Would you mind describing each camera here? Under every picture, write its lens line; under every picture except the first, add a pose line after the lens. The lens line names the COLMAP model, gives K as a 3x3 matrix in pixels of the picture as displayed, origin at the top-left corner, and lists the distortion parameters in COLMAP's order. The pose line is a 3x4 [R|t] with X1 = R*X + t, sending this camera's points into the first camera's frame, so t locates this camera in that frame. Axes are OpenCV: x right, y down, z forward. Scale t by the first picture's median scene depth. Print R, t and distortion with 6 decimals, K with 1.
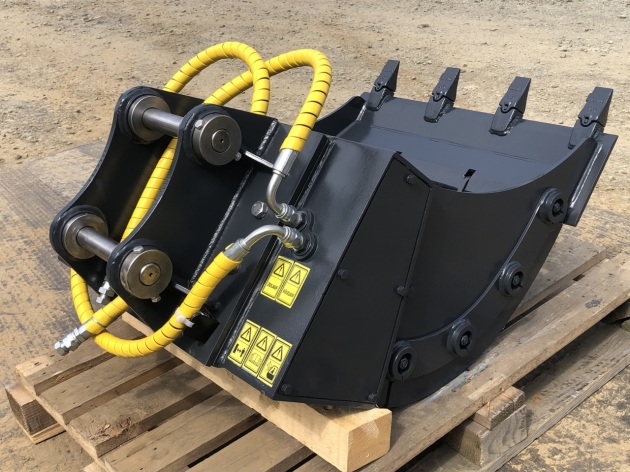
lens RADIAL K [[772.0, 0, 315.0], [0, 772.0, 235.9], [0, 0, 1]] dist [0.014381, 0.000000]
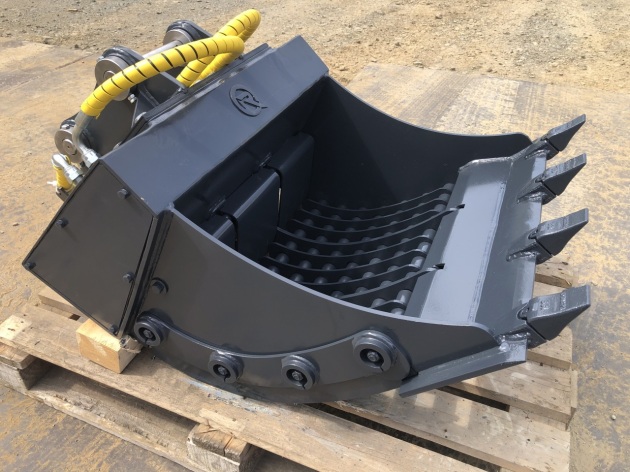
lens RADIAL K [[511.2, 0, 315.0], [0, 511.2, 236.2], [0, 0, 1]] dist [0.001863, 0.001170]
pose [[0.450107, 0.611565, -0.650686, 0.235283], [-0.426860, 0.787383, 0.444767, -0.147323], [0.784343, 0.077559, 0.615459, 0.265341]]
